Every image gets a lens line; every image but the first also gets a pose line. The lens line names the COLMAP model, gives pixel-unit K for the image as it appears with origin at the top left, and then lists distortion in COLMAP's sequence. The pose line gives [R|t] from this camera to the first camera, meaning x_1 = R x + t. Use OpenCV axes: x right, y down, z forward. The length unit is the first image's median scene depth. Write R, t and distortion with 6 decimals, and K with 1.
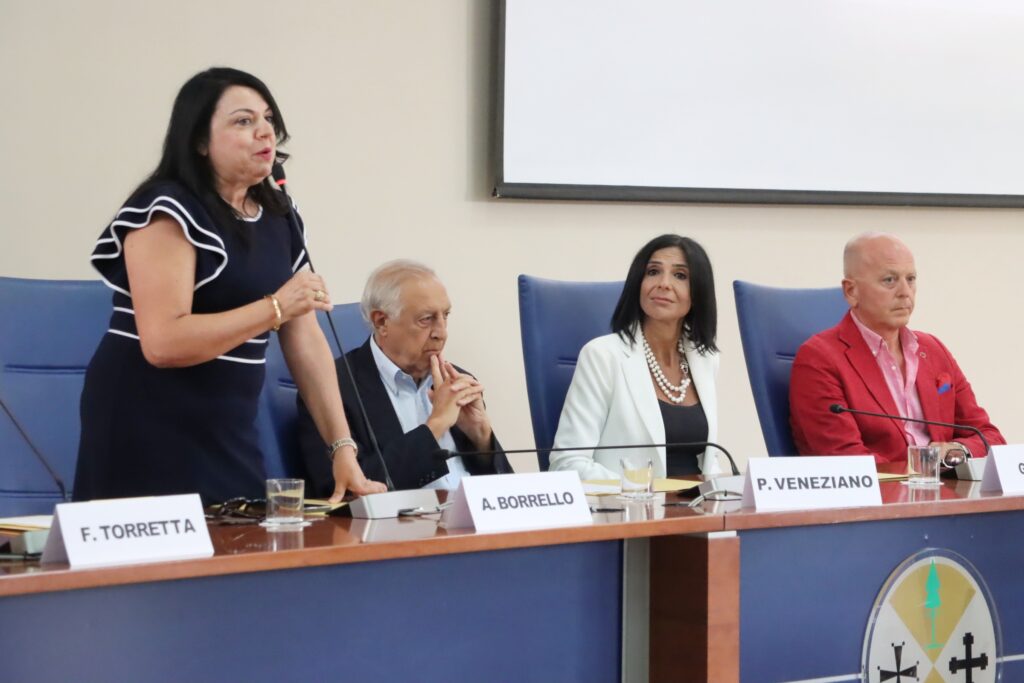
lens RADIAL K [[3229.0, 0, 511.3], [0, 3229.0, 341.7], [0, 0, 1]] dist [0.507538, 0.885382]
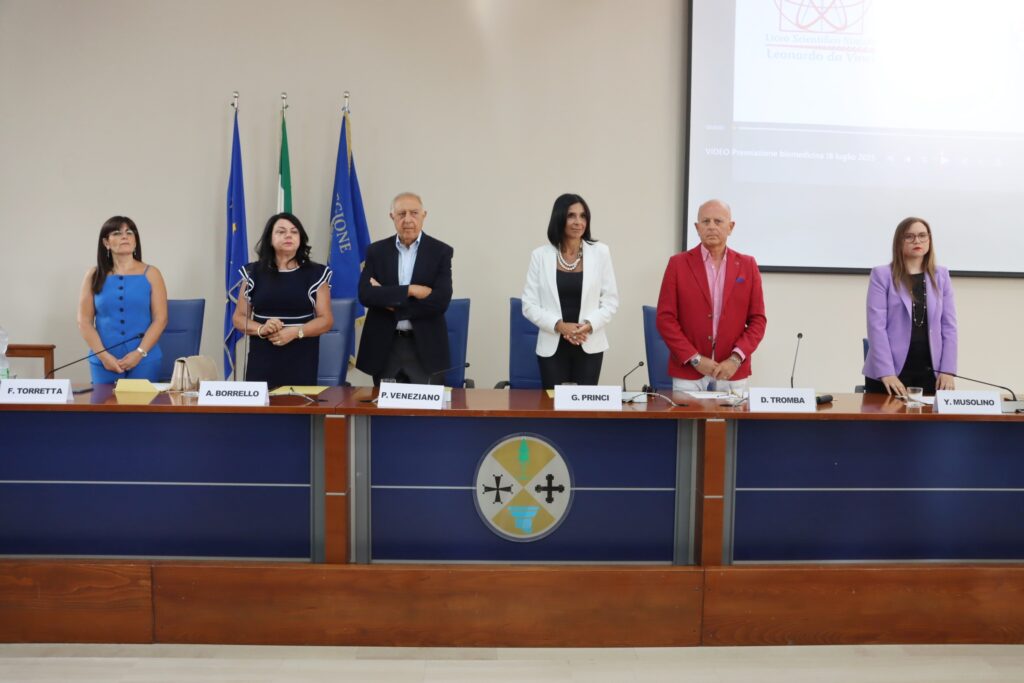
lens RADIAL K [[910.9, 0, 513.4], [0, 910.9, 361.7], [0, 0, 1]] dist [-0.069191, 0.014384]
pose [[0.742359, 0.059695, -0.667338, 0.514097], [-0.030576, 0.998004, 0.055261, -0.013650], [0.669305, -0.020619, 0.742702, 0.571527]]
